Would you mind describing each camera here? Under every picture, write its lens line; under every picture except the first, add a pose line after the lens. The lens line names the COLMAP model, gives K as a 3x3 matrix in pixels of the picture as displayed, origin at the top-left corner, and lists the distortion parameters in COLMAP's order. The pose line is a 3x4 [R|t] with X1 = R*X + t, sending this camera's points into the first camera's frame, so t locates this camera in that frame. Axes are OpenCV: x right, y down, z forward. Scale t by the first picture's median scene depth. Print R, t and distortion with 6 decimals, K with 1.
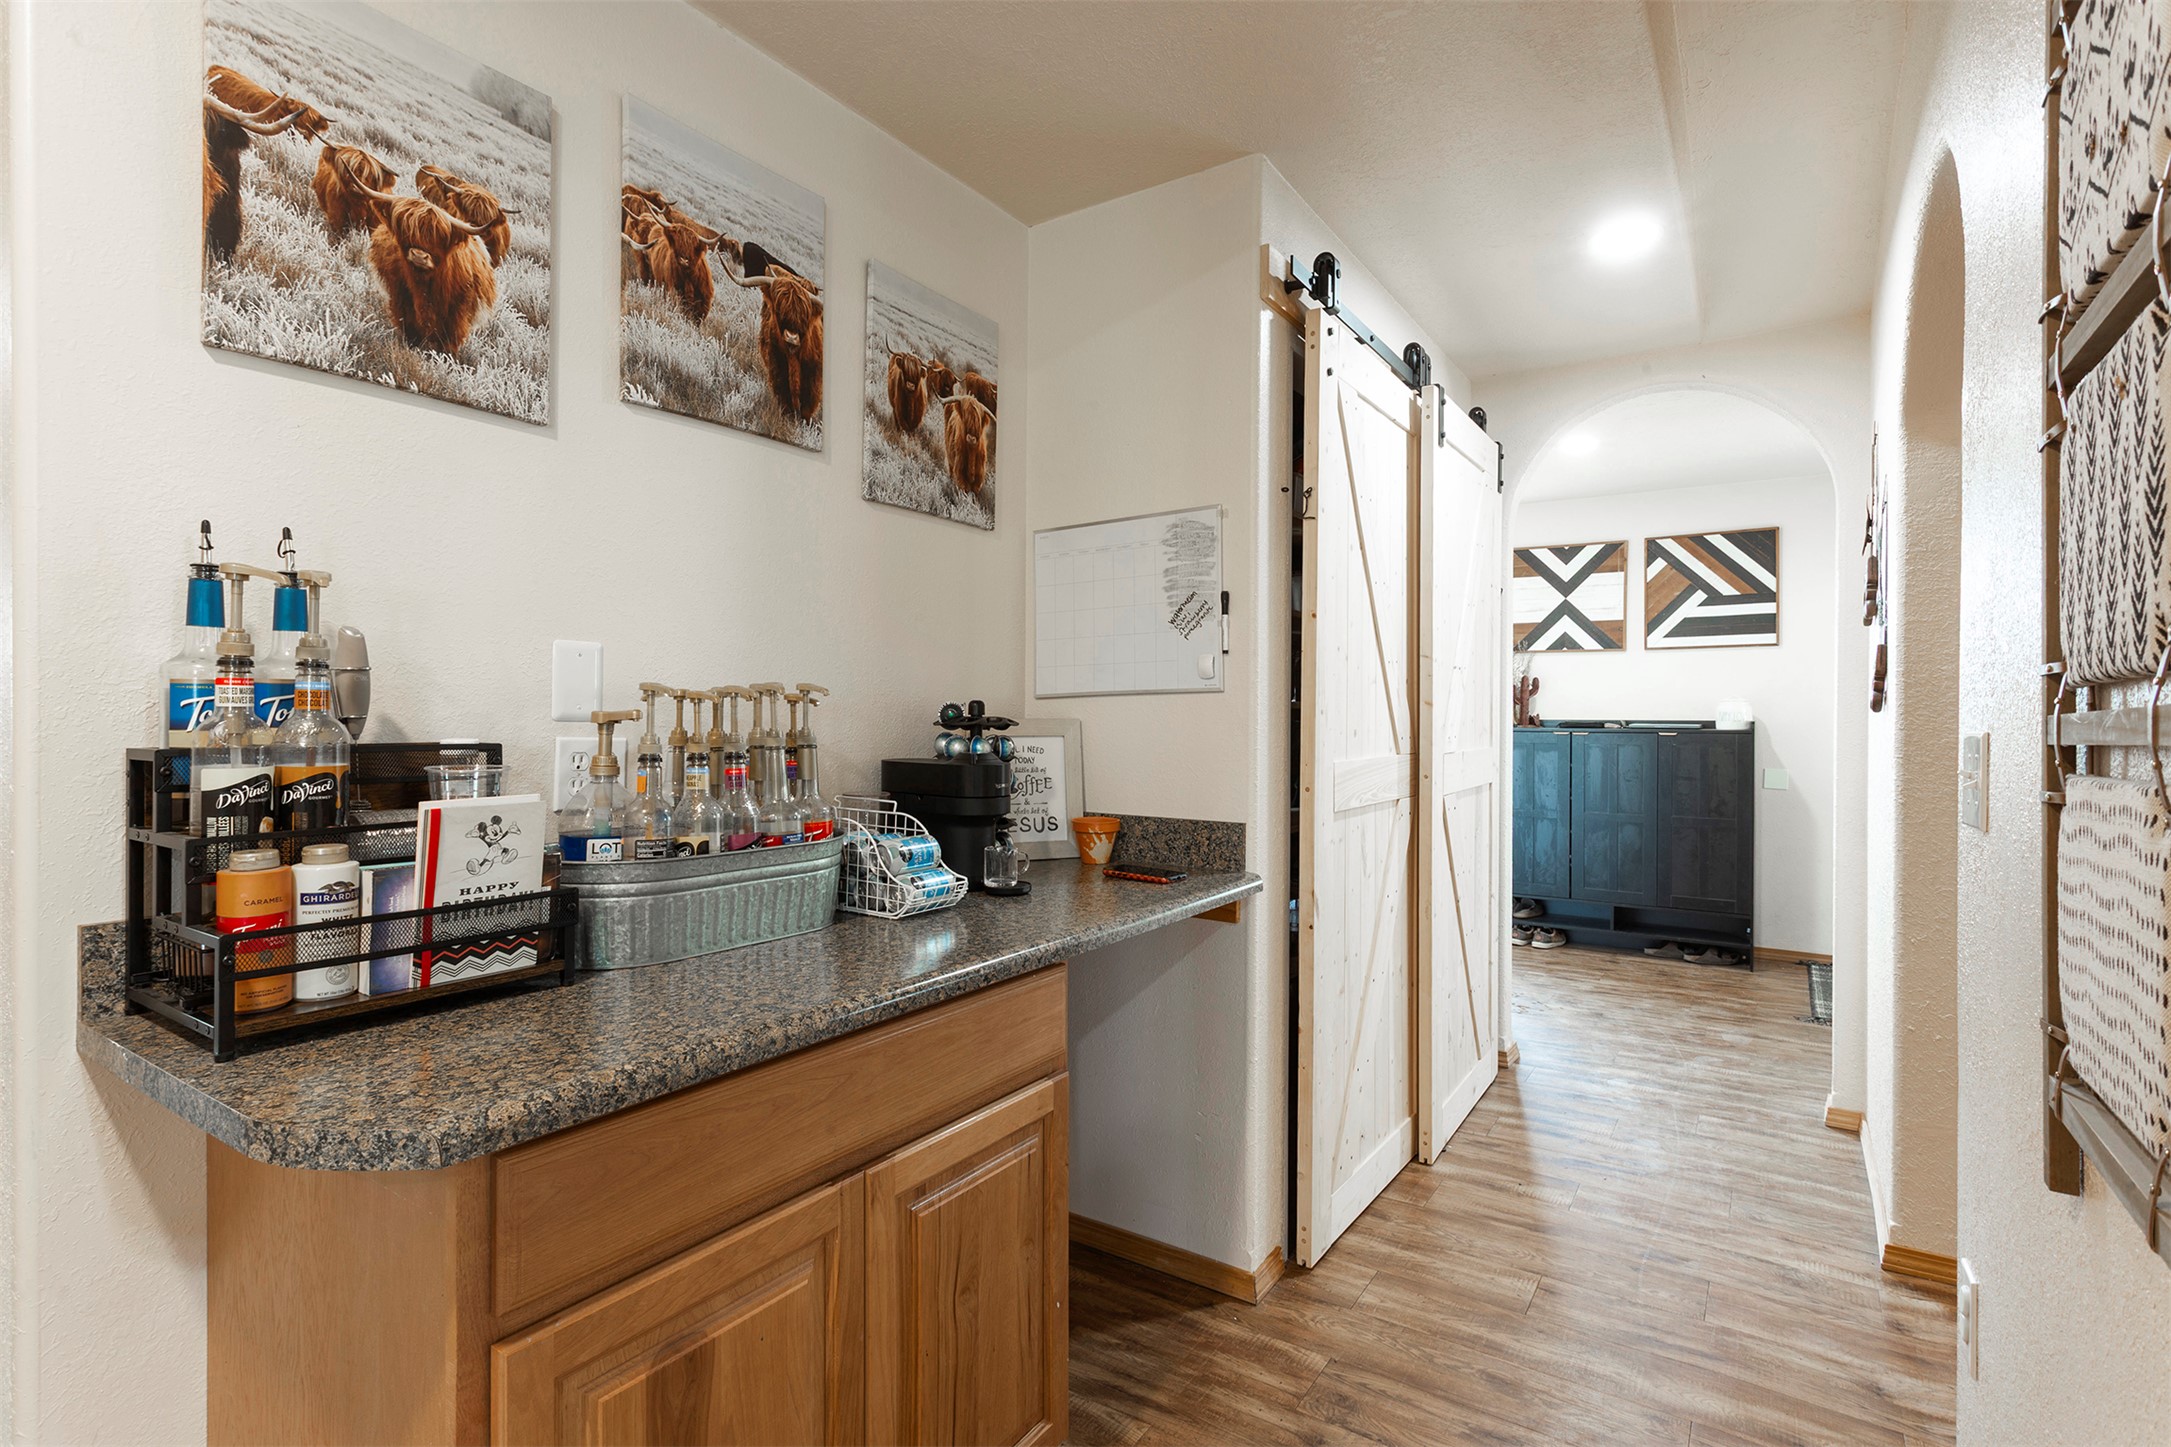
lens RADIAL K [[1048.2, 0, 1078.6], [0, 1048.2, 728.8], [0, 0, 1]] dist [0.000877, 0.000041]
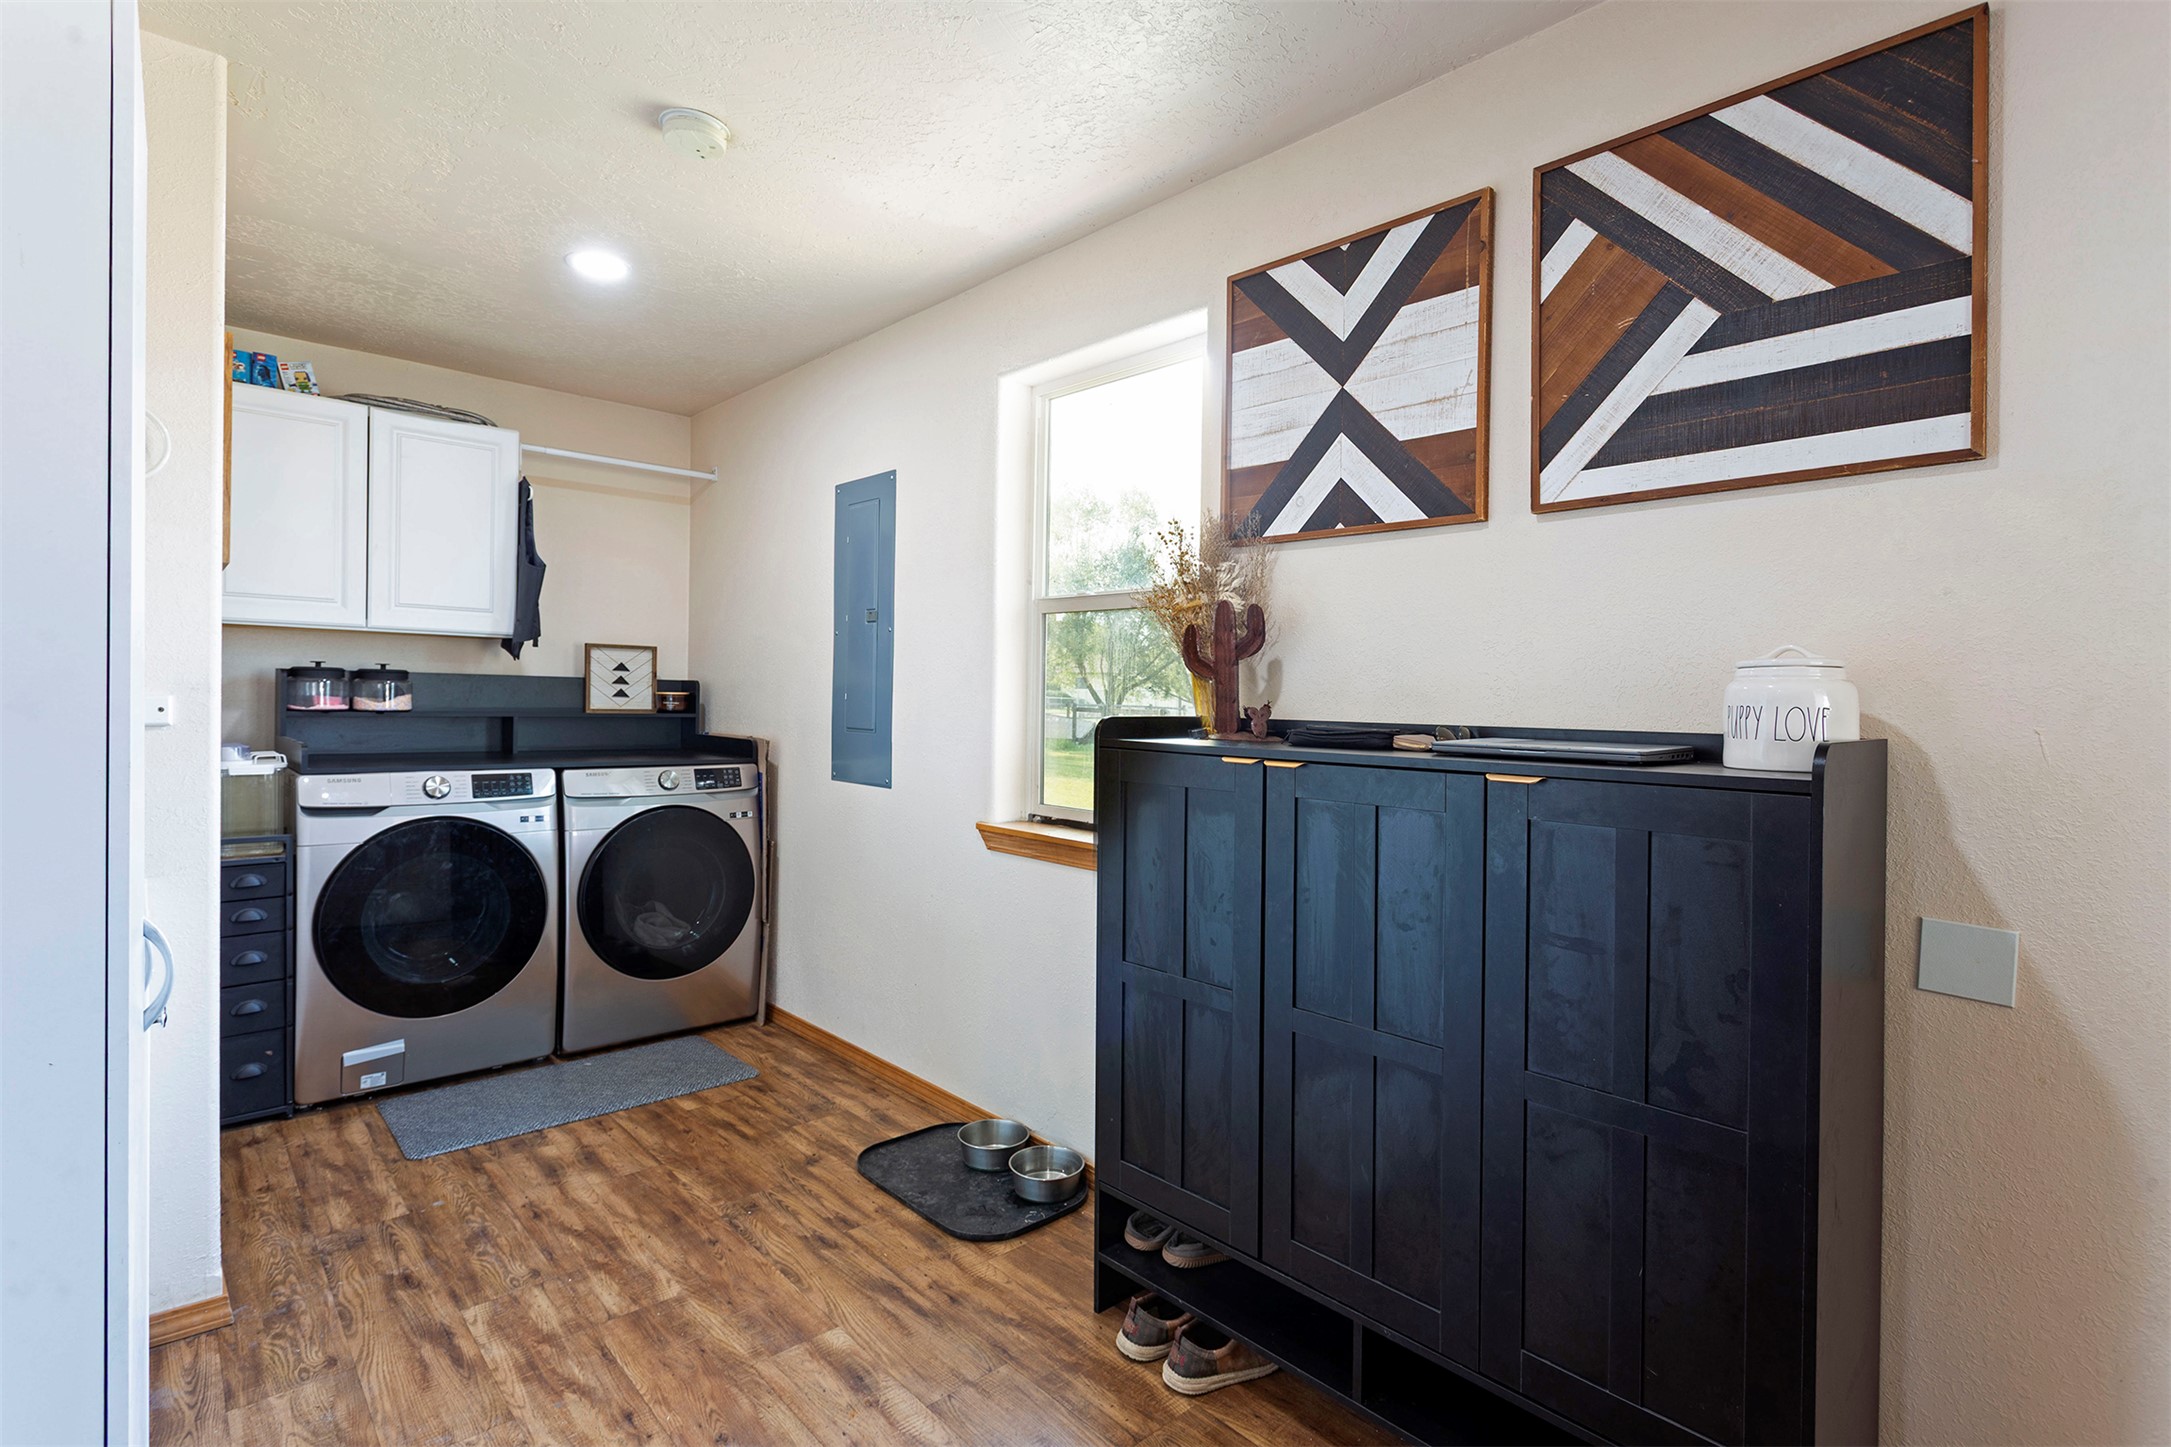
lens RADIAL K [[1048.2, 0, 1076.8], [0, 1048.2, 706.0], [0, 0, 1]] dist [0.000877, 0.000041]
pose [[0.969276, 0.010684, -0.245745, 0.487778], [-0.012607, 0.999901, -0.006256, -0.011203], [0.245653, 0.009162, 0.969314, 0.655937]]
